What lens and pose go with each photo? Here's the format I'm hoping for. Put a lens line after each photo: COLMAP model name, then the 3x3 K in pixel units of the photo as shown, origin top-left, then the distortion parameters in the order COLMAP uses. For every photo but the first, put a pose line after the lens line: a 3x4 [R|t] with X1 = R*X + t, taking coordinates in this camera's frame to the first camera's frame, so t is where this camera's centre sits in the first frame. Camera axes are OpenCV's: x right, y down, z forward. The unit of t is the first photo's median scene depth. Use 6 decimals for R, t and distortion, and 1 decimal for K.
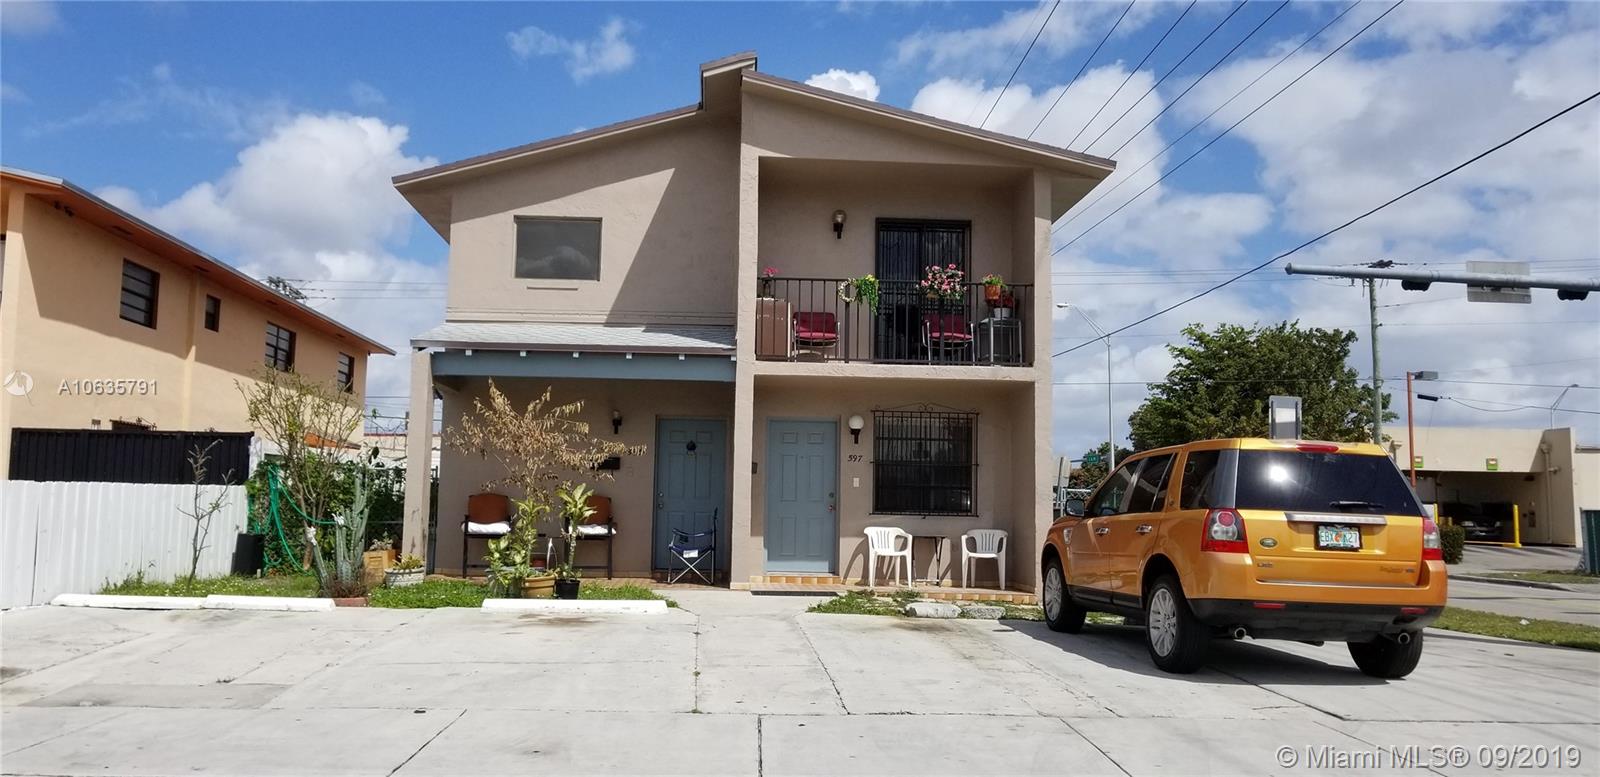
lens RADIAL K [[1272.3, 0, 788.3], [0, 1272.3, 383.4], [0, 0, 1]] dist [0.016138, -0.049187]
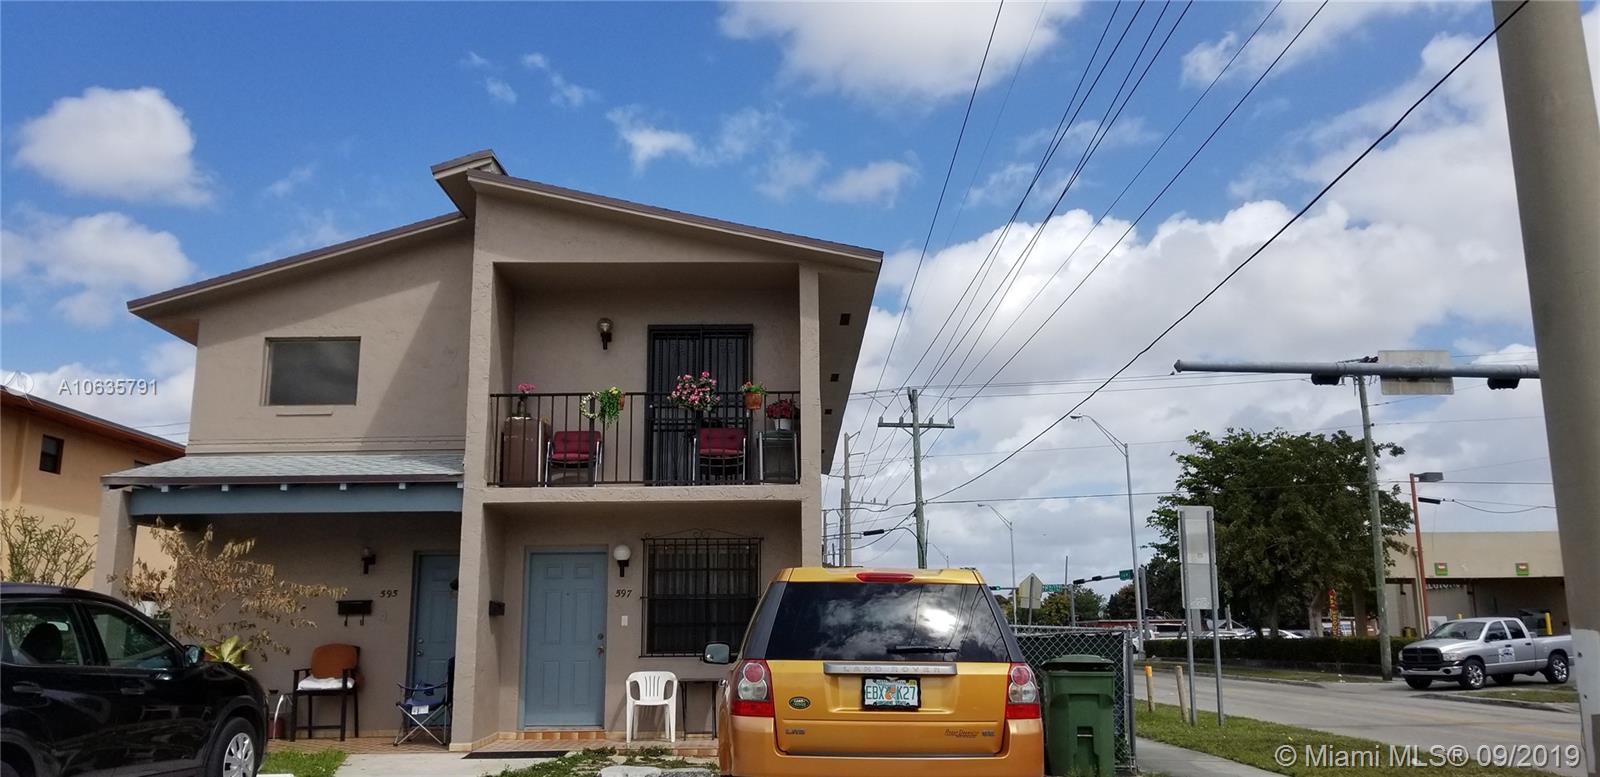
lens RADIAL K [[1272.3, 0, 816.7], [0, 1272.3, 374.6], [0, 0, 1]] dist [0.016138, -0.049187]
pose [[0.998611, -0.036497, -0.038002, 0.232372], [0.032413, 0.994149, -0.103038, 0.003067], [0.041541, 0.101663, 0.993951, 0.109556]]
